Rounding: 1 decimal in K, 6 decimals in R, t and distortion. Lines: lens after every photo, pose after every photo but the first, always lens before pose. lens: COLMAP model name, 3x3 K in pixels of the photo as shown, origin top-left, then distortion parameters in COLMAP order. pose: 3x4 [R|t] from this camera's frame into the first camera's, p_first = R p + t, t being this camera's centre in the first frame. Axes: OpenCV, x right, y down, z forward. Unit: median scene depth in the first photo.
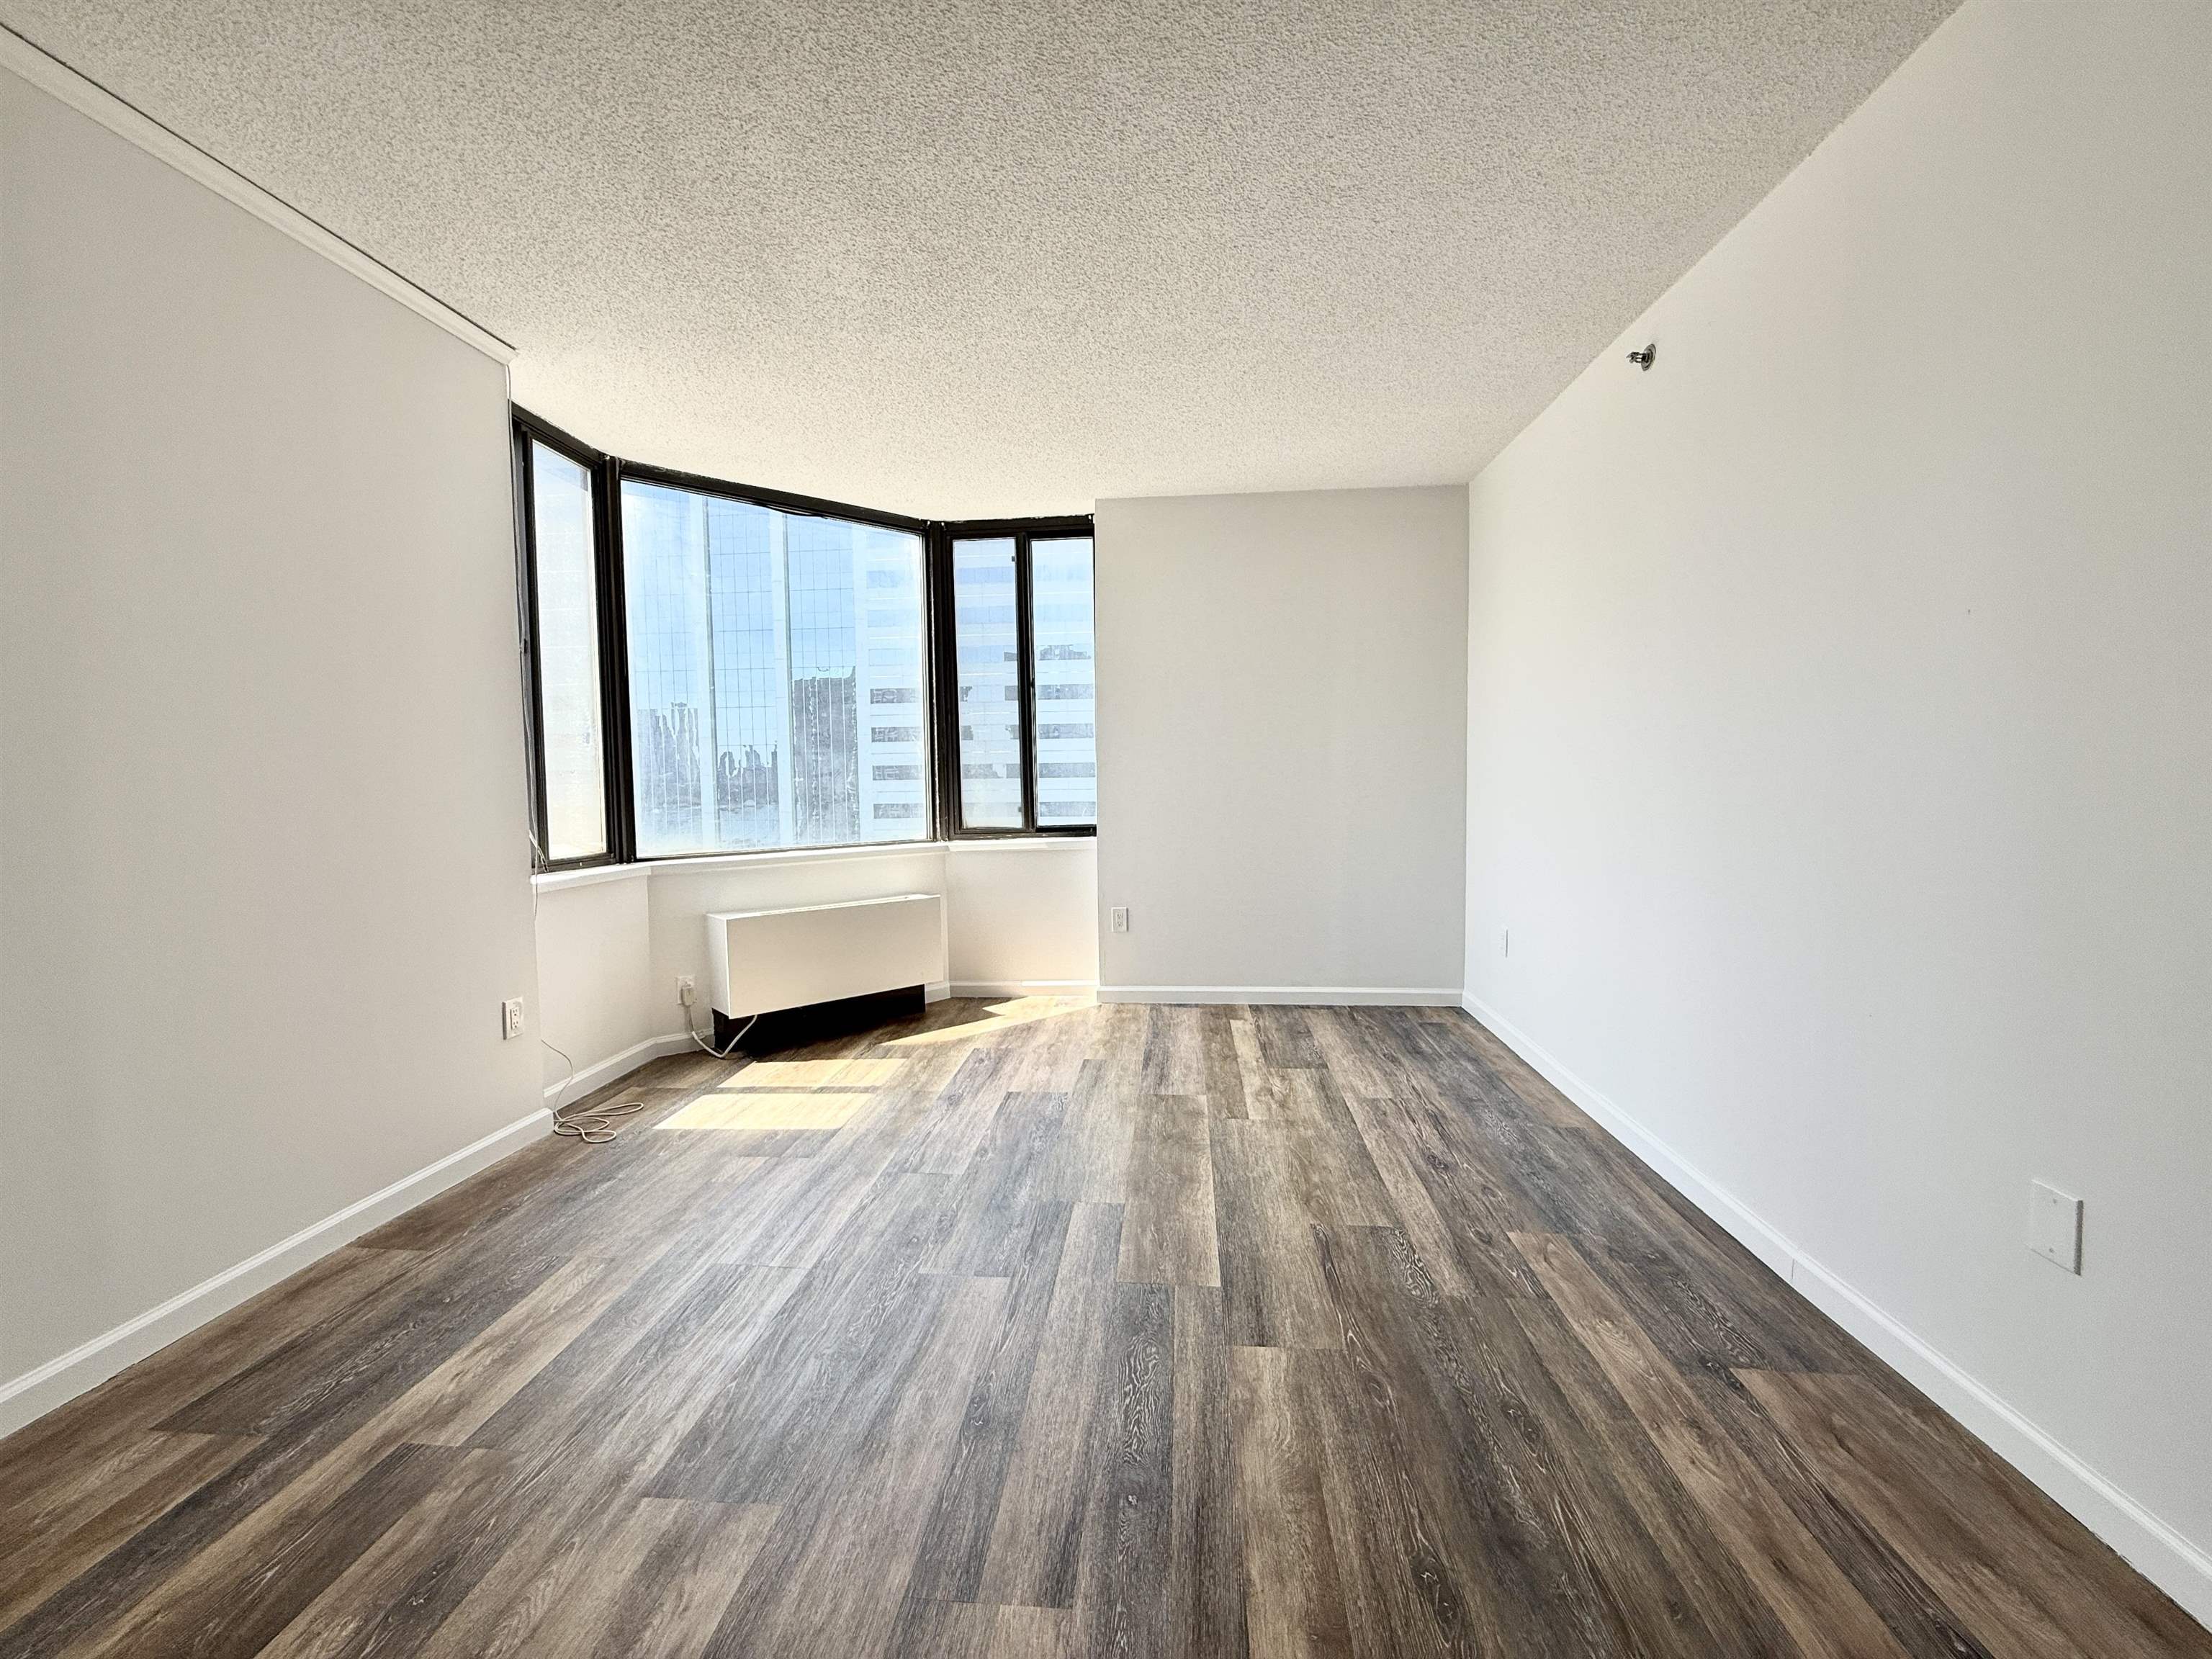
lens RADIAL K [[881.9, 0, 1108.8], [0, 881.9, 830.0], [0, 0, 1]] dist [-0.000136, 0.000581]
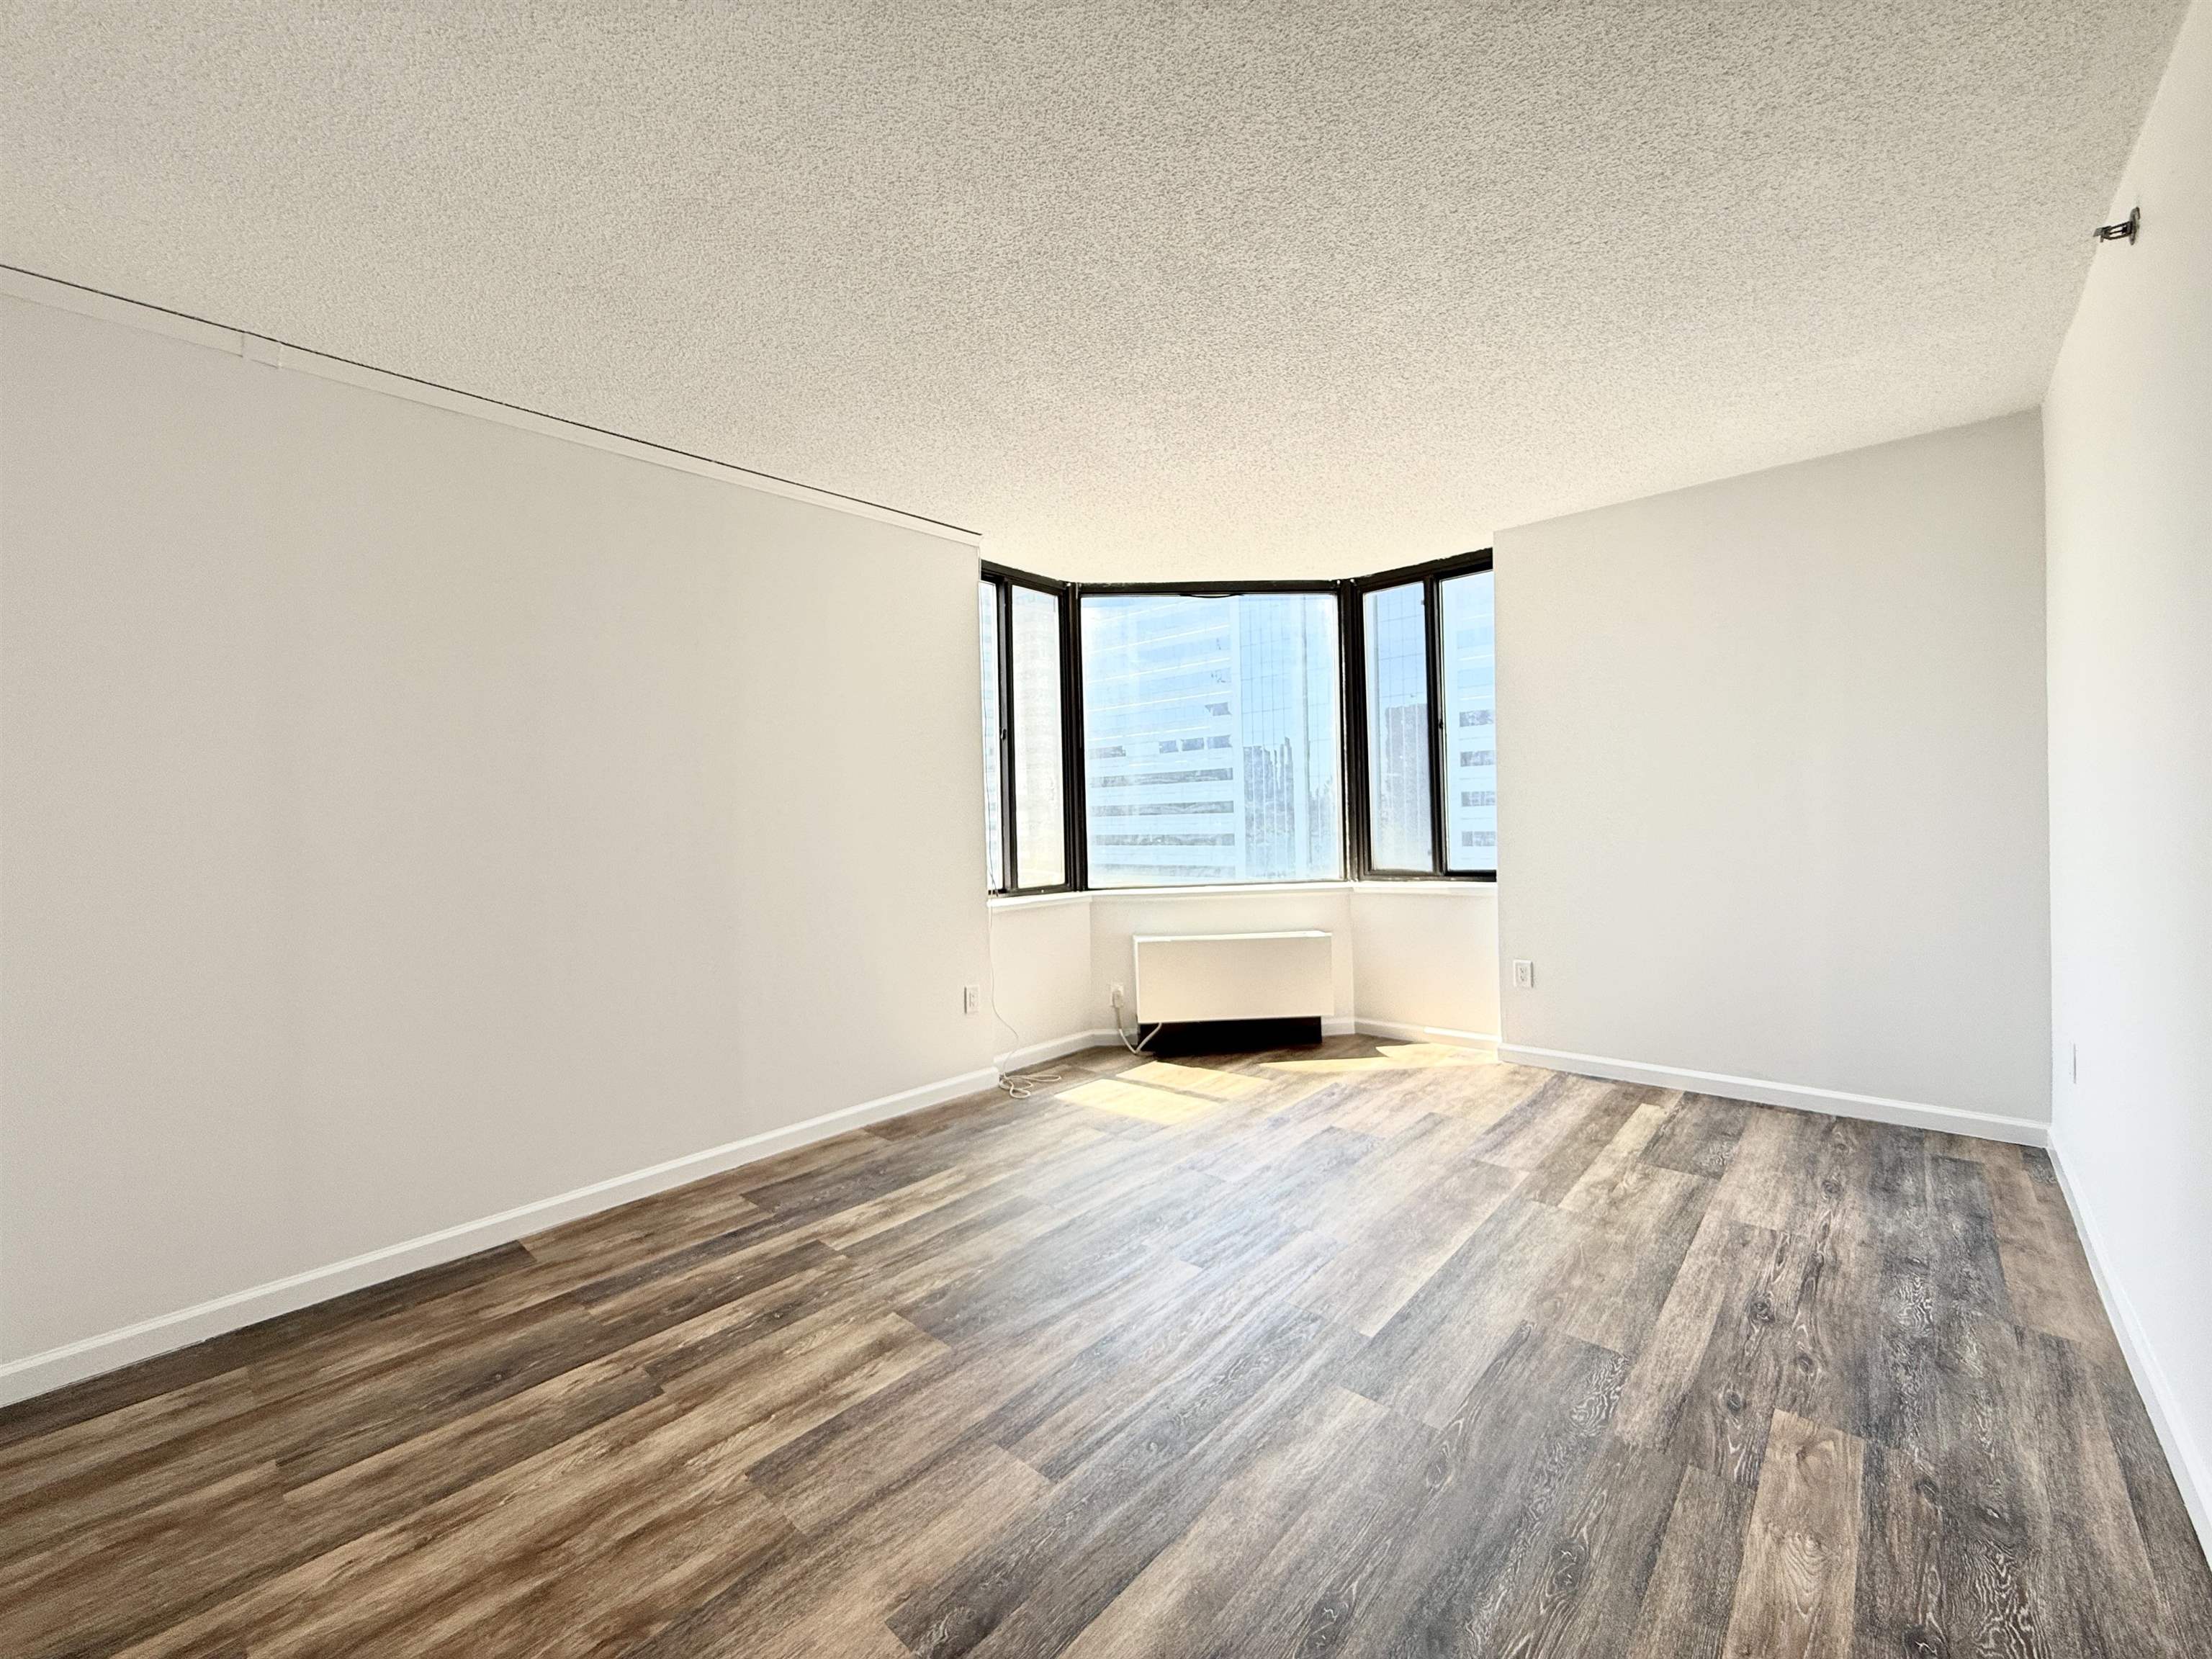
lens RADIAL K [[881.9, 0, 1099.9], [0, 881.9, 831.2], [0, 0, 1]] dist [-0.000136, 0.000581]
pose [[0.796858, 0.002208, -0.604162, 0.342984], [-0.020518, 0.999515, -0.023409, -0.027704], [0.603818, 0.031050, 0.796517, -0.018227]]
